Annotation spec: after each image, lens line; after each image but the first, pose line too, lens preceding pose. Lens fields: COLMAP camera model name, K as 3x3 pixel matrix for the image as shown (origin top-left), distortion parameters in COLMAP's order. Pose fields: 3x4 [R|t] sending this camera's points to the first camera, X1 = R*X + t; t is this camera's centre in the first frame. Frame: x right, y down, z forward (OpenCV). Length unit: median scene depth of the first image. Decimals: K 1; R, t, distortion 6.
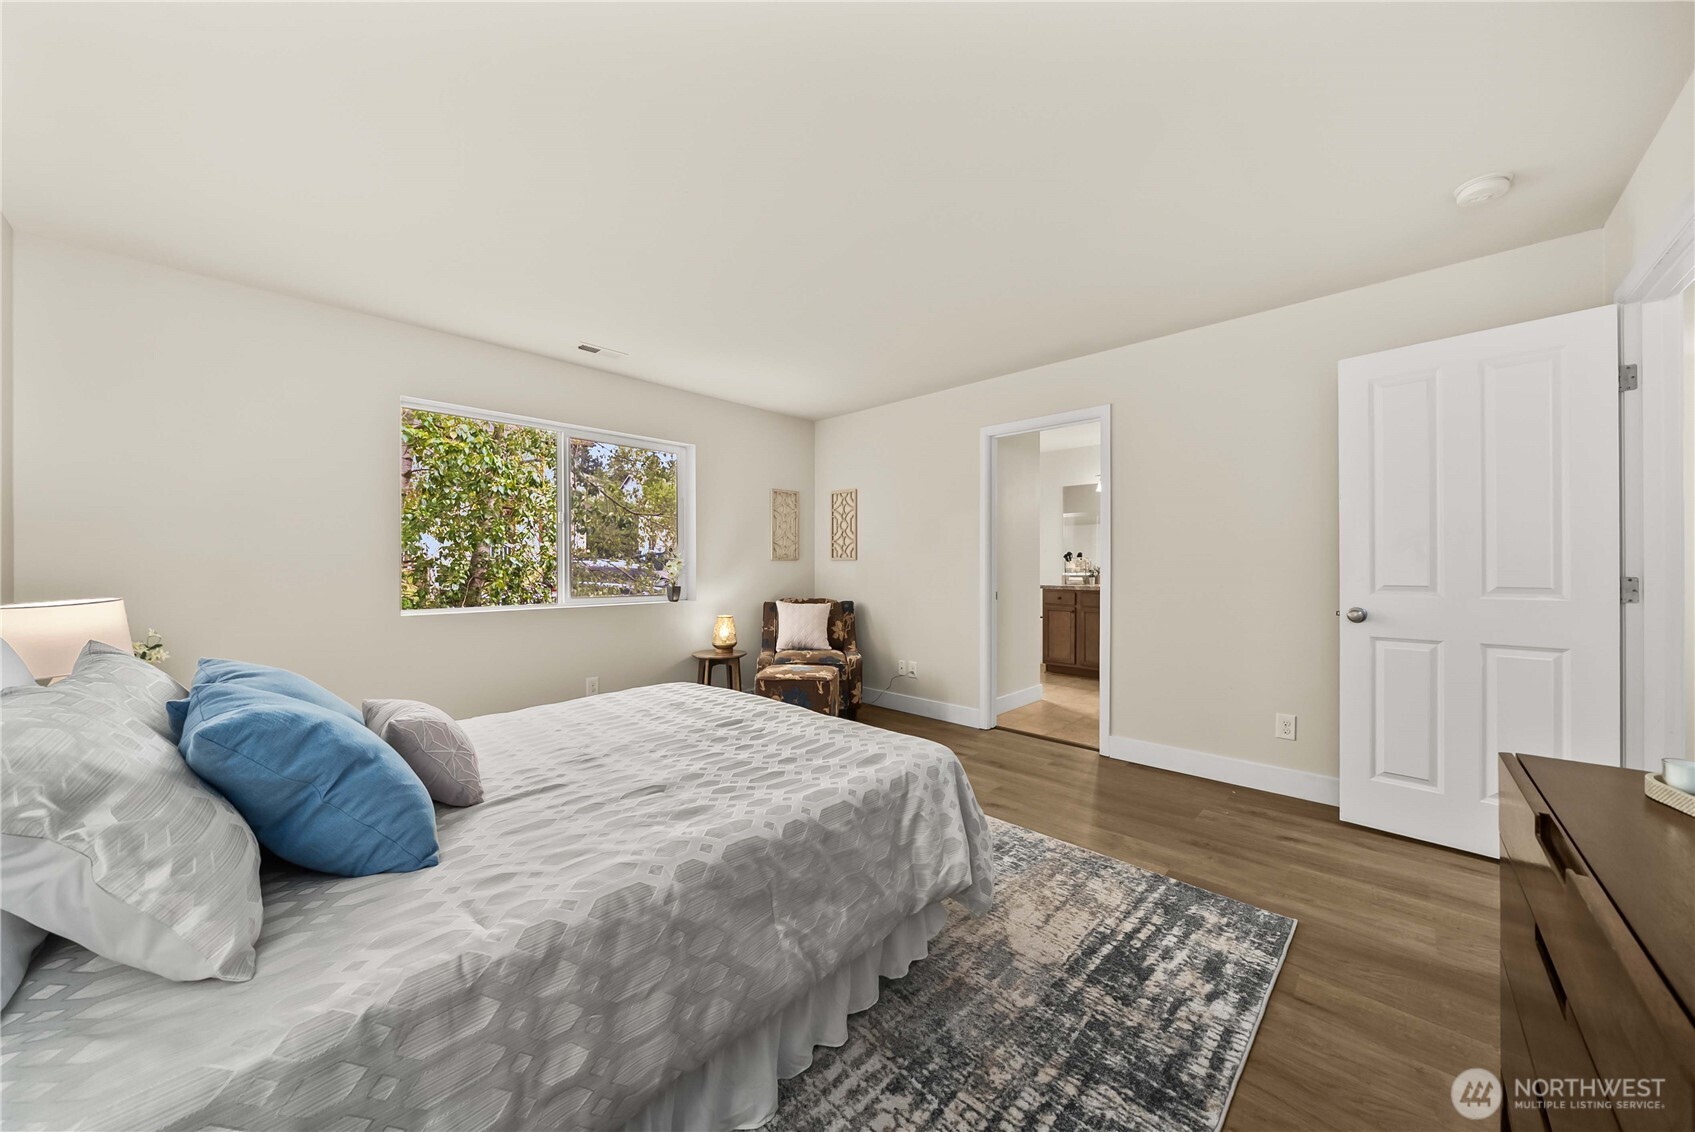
lens RADIAL K [[580.9, 0, 850.6], [0, 580.9, 568.6], [0, 0, 1]] dist [-0.006455, -0.000083]
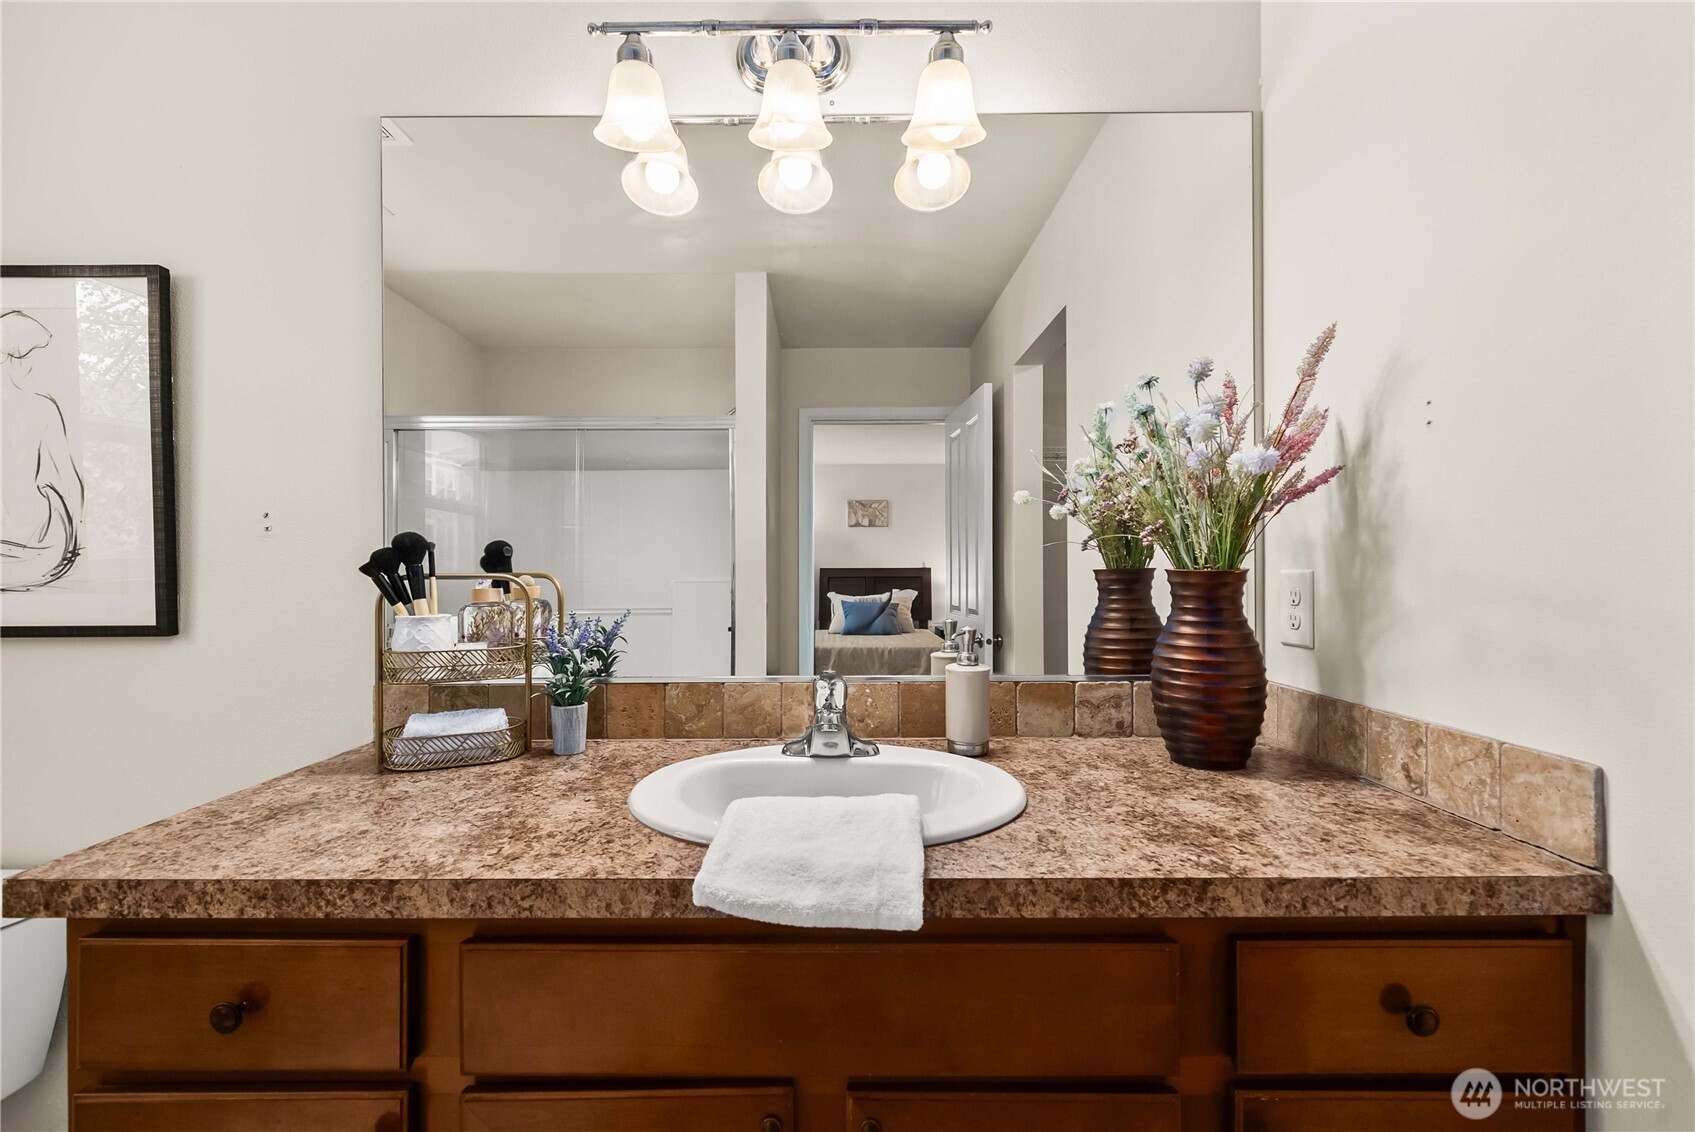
lens RADIAL K [[733.5, 0, 847.3], [0, 733.5, 566.4], [0, 0, 1]] dist [0.000049, -0.000001]
pose [[0.719064, -0.001703, 0.694942, 0.704424], [0.002775, 0.999996, -0.000421, -0.044117], [-0.694938, 0.002232, 0.719066, 1.706492]]
